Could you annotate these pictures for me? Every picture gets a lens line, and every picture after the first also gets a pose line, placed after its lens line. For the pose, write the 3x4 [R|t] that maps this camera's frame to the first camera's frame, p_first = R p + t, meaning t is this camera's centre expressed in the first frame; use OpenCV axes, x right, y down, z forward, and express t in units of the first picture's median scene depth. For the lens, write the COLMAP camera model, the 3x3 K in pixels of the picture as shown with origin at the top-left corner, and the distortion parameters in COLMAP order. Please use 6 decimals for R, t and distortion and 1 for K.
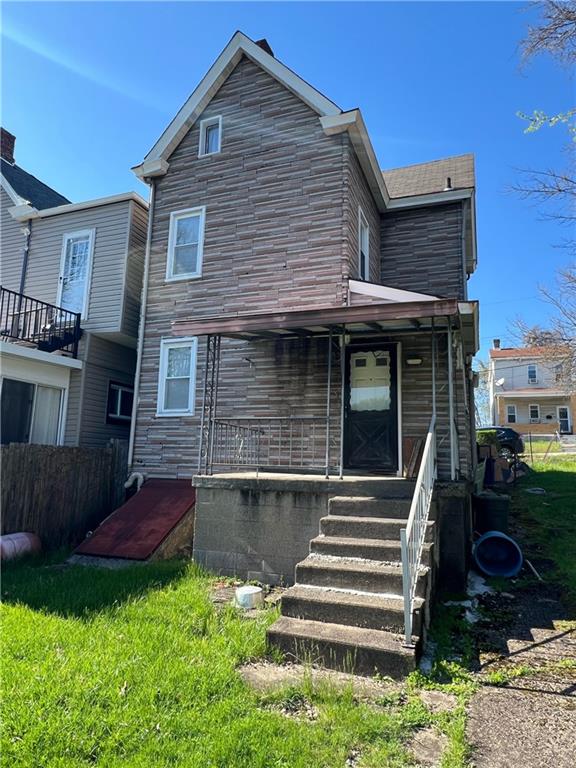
lens RADIAL K [[510.4, 0, 291.2], [0, 510.4, 386.9], [0, 0, 1]] dist [-0.015826, 0.003322]
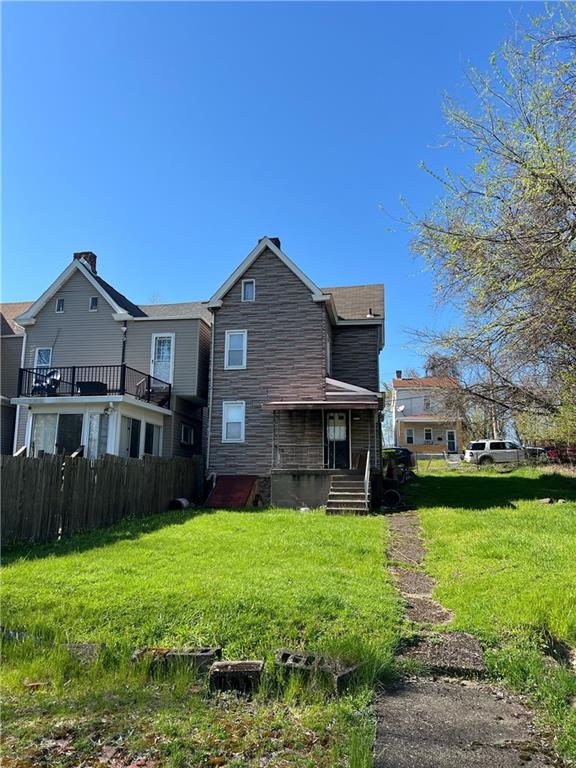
lens RADIAL K [[578.3, 0, 285.4], [0, 578.3, 382.7], [0, 0, 1]] dist [0.009875, 0.000327]
pose [[0.982509, 0.021938, 0.184918, -0.397555], [-0.016247, 0.999348, -0.032239, -0.090058], [-0.185505, 0.028670, 0.982225, -1.053937]]
